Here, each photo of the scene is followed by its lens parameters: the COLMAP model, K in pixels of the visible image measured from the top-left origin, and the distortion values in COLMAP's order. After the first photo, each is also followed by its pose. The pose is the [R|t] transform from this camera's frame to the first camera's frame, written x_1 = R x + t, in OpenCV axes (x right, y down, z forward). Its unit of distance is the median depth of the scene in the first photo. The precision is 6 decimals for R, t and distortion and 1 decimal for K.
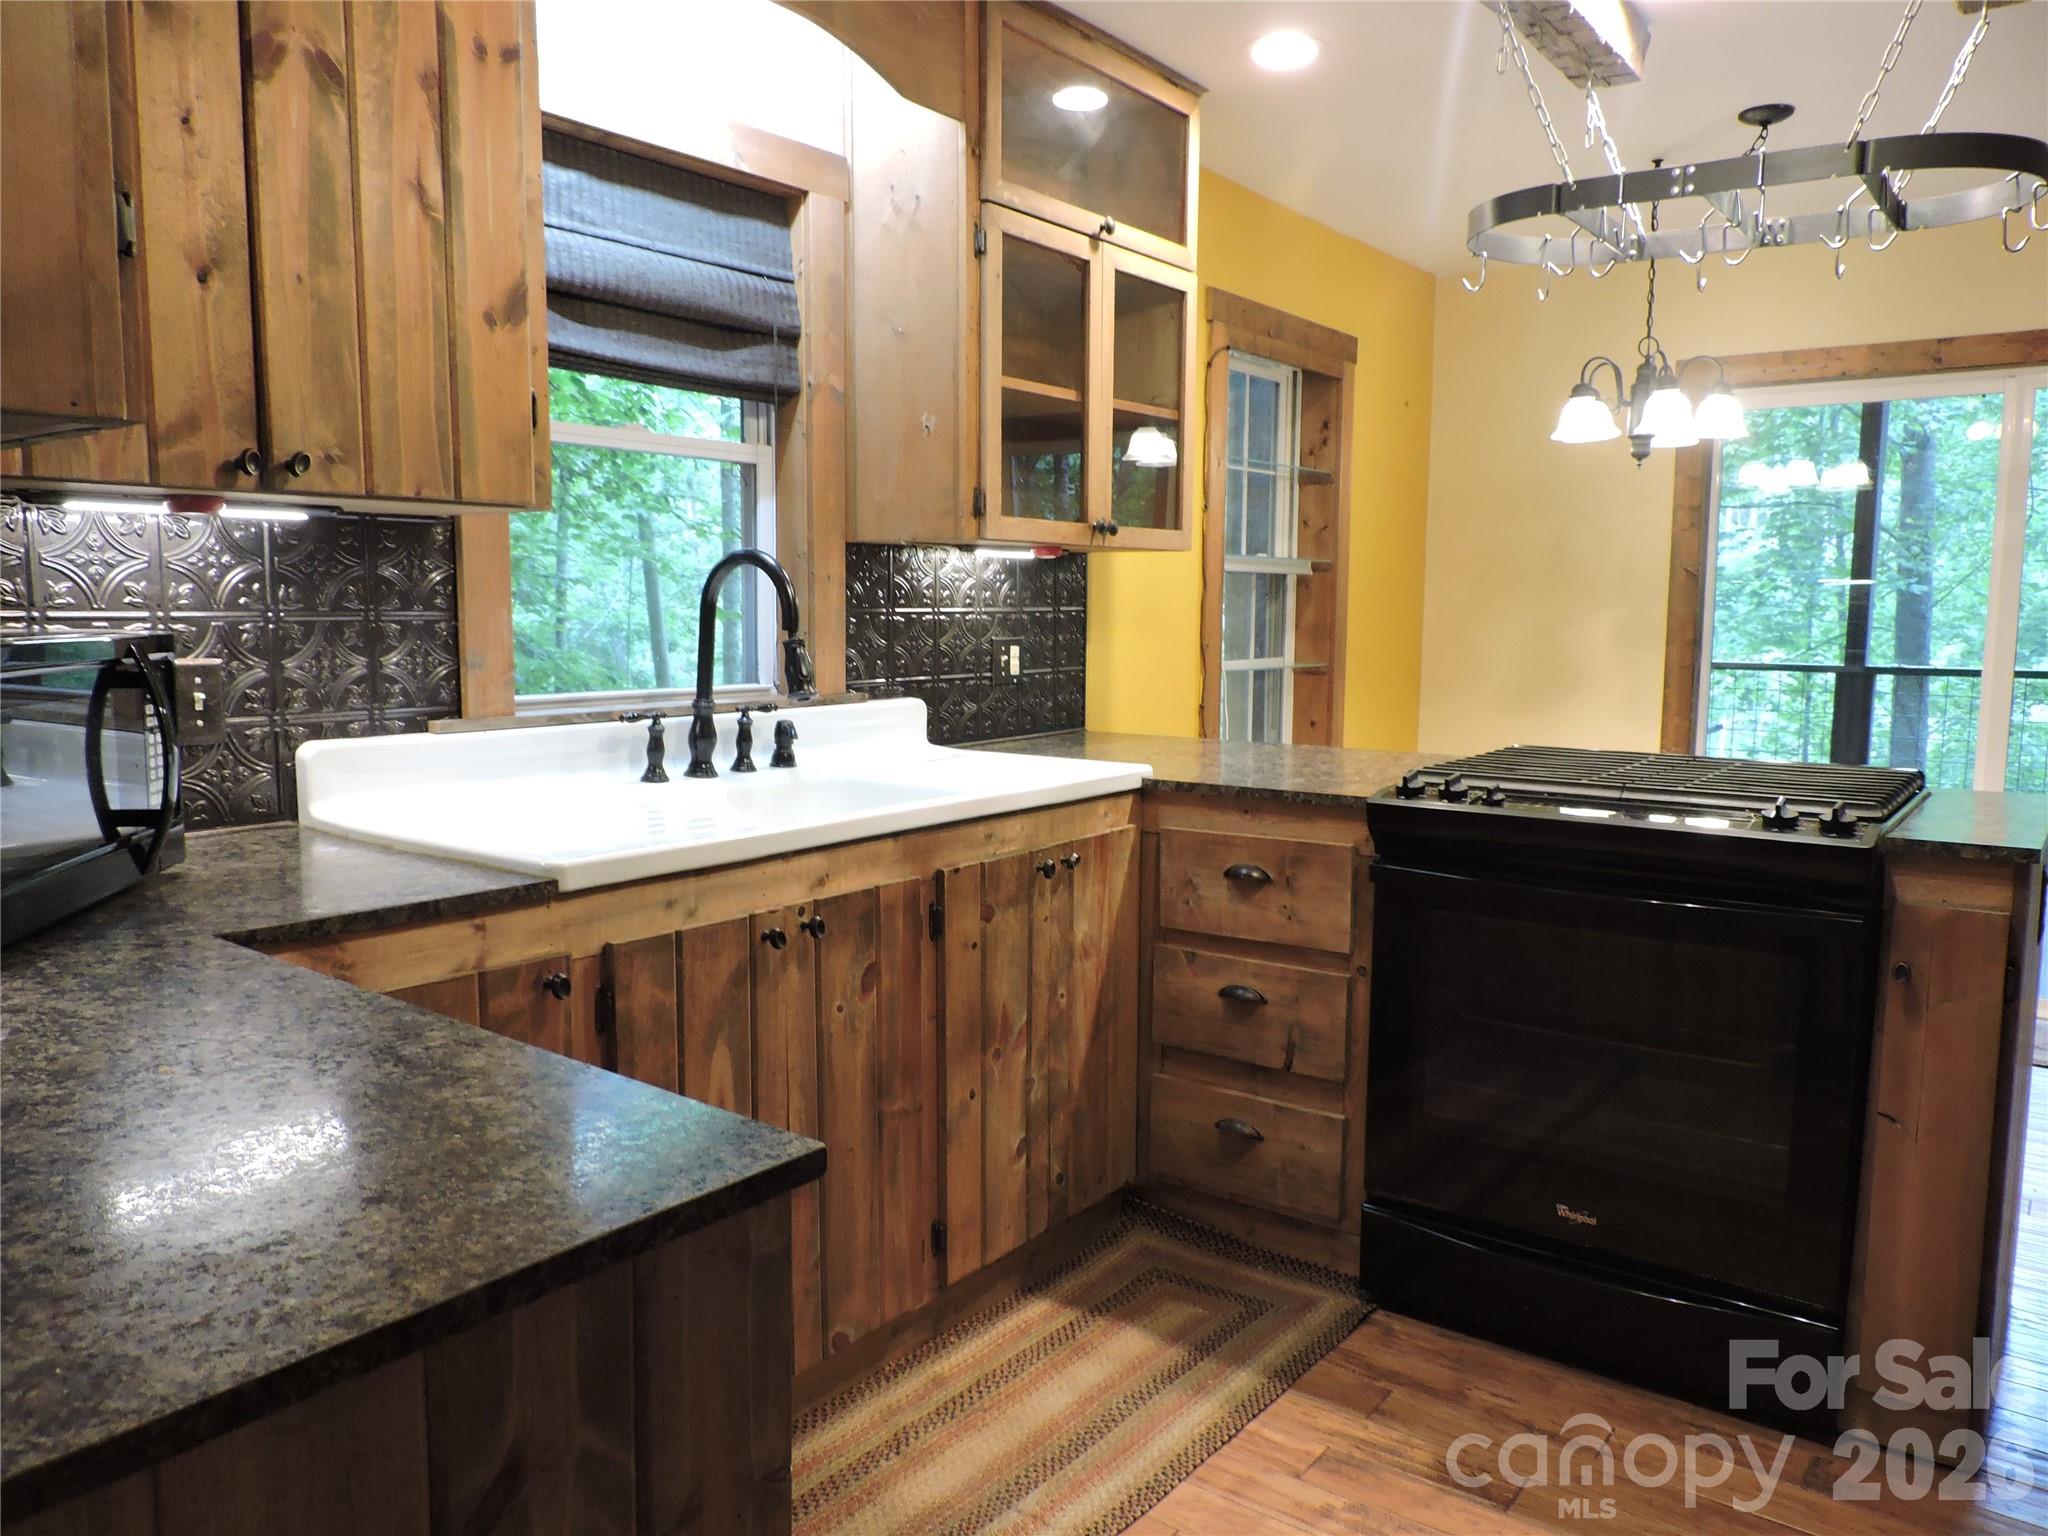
lens RADIAL K [[1457.5, 0, 1031.1], [0, 1457.5, 774.8], [0, 0, 1]] dist [-0.024643, 0.005526]
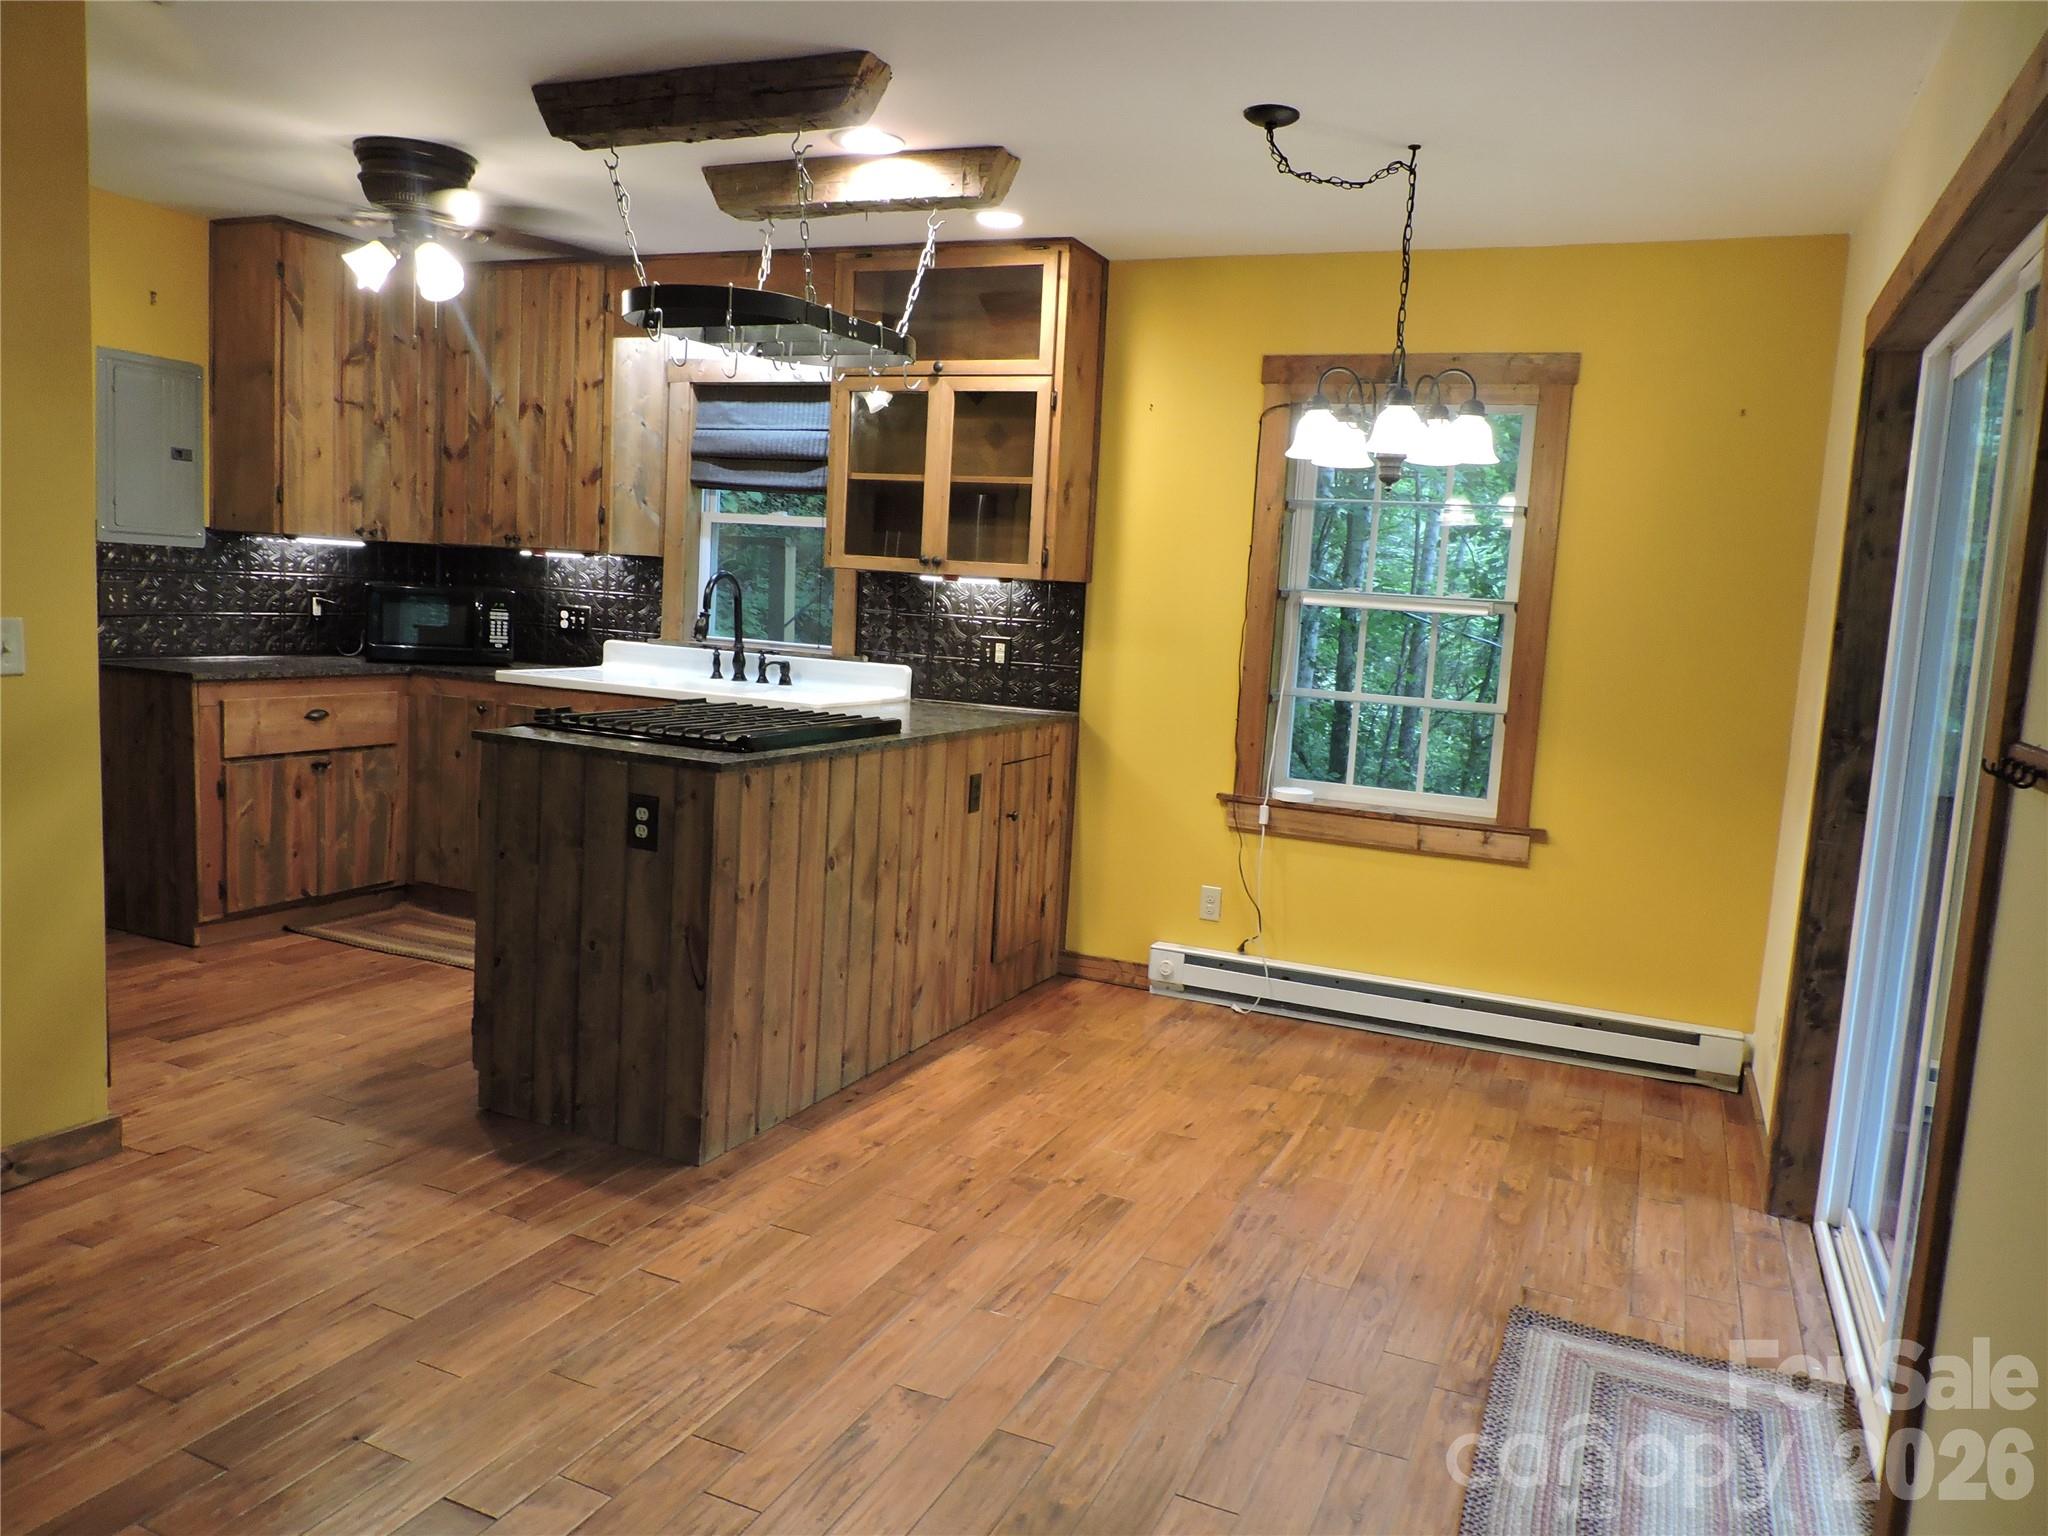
lens RADIAL K [[1451.3, 0, 1035.2], [0, 1451.3, 775.0], [0, 0, 1]] dist [-0.023936, 0.002137]
pose [[0.240948, 0.130319, -0.961749, 1.878494], [-0.174231, 0.980654, 0.089230, -0.124930], [0.954771, 0.146067, 0.258992, 0.886607]]
